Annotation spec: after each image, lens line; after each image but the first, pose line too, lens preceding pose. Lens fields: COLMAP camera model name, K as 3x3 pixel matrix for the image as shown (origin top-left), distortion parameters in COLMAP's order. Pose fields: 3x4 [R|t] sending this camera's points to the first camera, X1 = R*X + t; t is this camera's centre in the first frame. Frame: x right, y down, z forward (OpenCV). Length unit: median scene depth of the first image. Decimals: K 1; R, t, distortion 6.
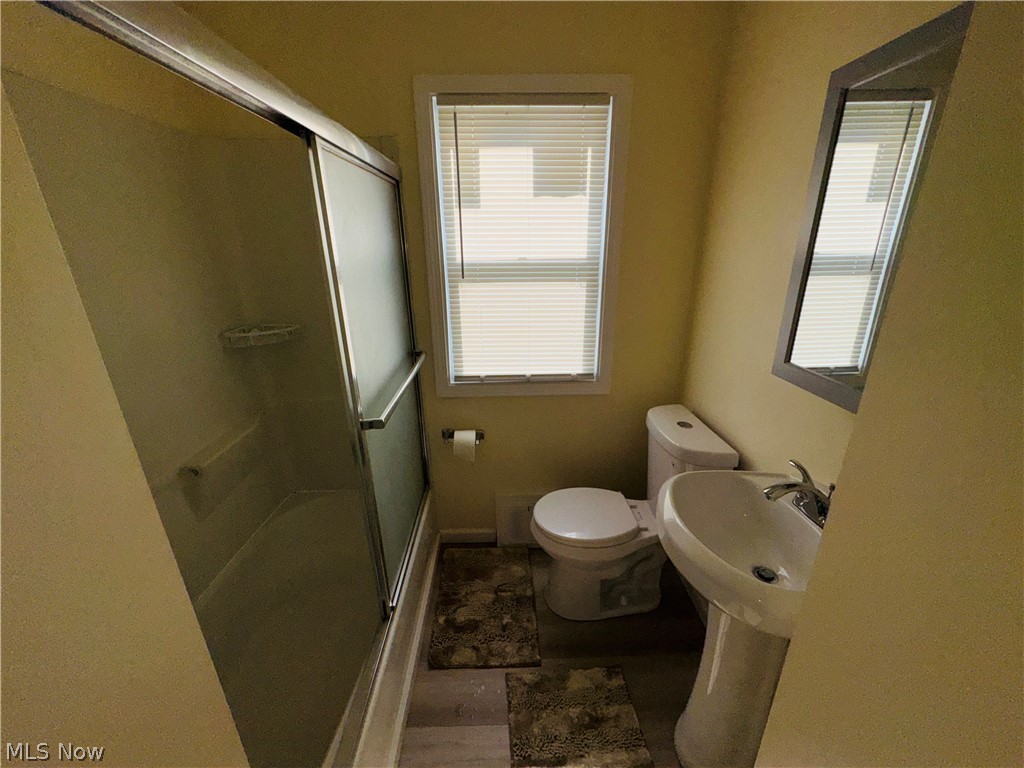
lens RADIAL K [[407.2, 0, 510.2], [0, 407.2, 387.9], [0, 0, 1]] dist [0.001600, -0.000824]
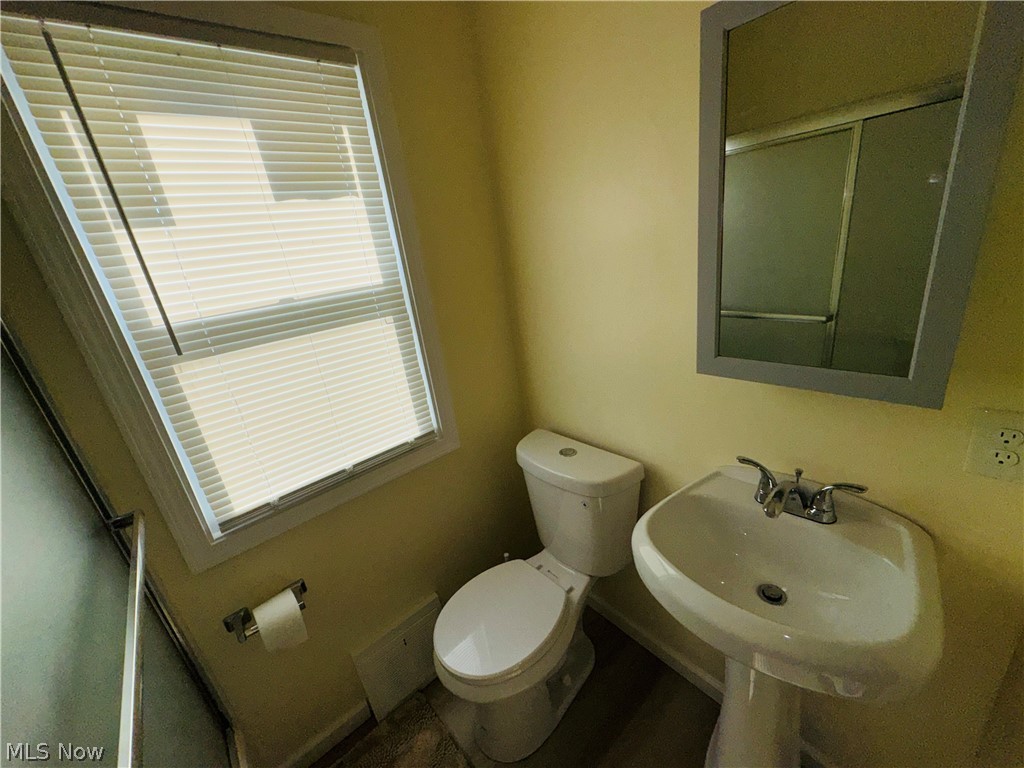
lens RADIAL K [[407.2, 0, 508.4], [0, 407.2, 388.0], [0, 0, 1]] dist [0.001600, -0.000824]
pose [[0.766744, -0.300170, 0.567451, -0.102557], [0.327486, 0.943170, 0.056415, -0.115866], [-0.552138, 0.142576, 0.821472, 0.323769]]
